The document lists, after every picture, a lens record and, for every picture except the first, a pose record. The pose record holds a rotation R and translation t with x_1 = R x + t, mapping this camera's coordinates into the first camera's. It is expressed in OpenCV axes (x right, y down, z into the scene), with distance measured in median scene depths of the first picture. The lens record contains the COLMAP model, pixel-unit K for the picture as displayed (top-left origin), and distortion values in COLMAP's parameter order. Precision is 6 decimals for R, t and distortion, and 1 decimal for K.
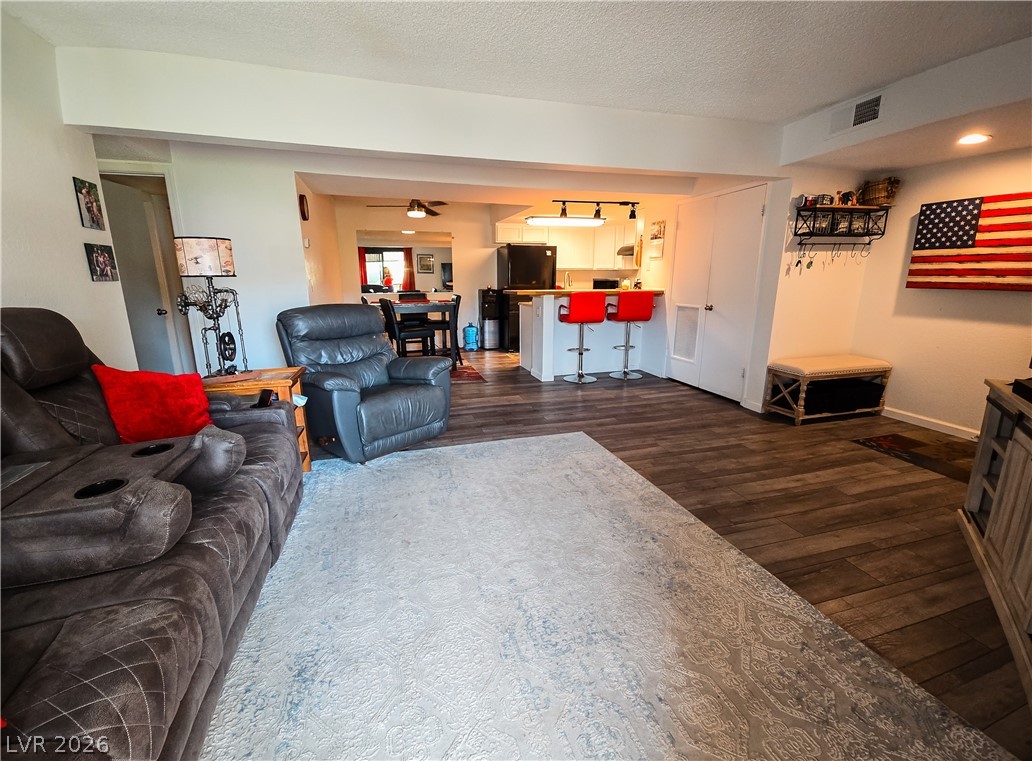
lens RADIAL K [[433.4, 0, 497.7], [0, 433.4, 373.5], [0, 0, 1]] dist [0.001553, -0.000068]
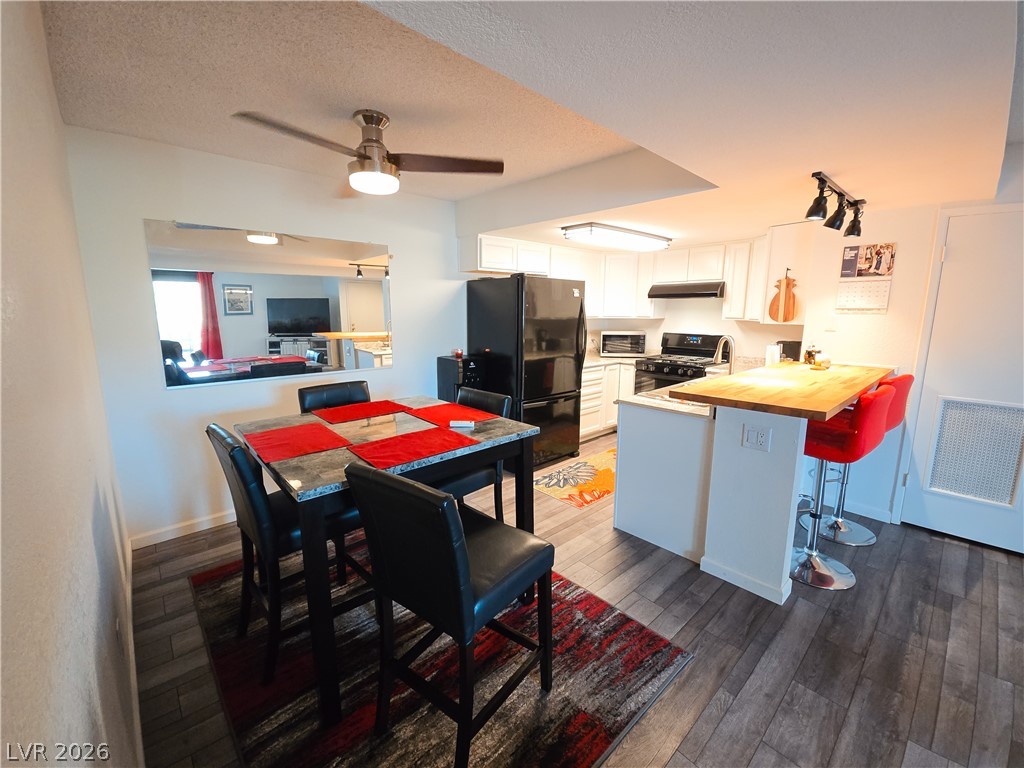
lens RADIAL K [[435.4, 0, 484.7], [0, 435.4, 378.6], [0, 0, 1]] dist [-0.006390, -0.000992]
pose [[0.892799, -0.066542, 0.445513, -0.235518], [0.094339, 0.994717, -0.040482, -0.148971], [-0.440466, 0.078172, 0.894360, 0.533560]]
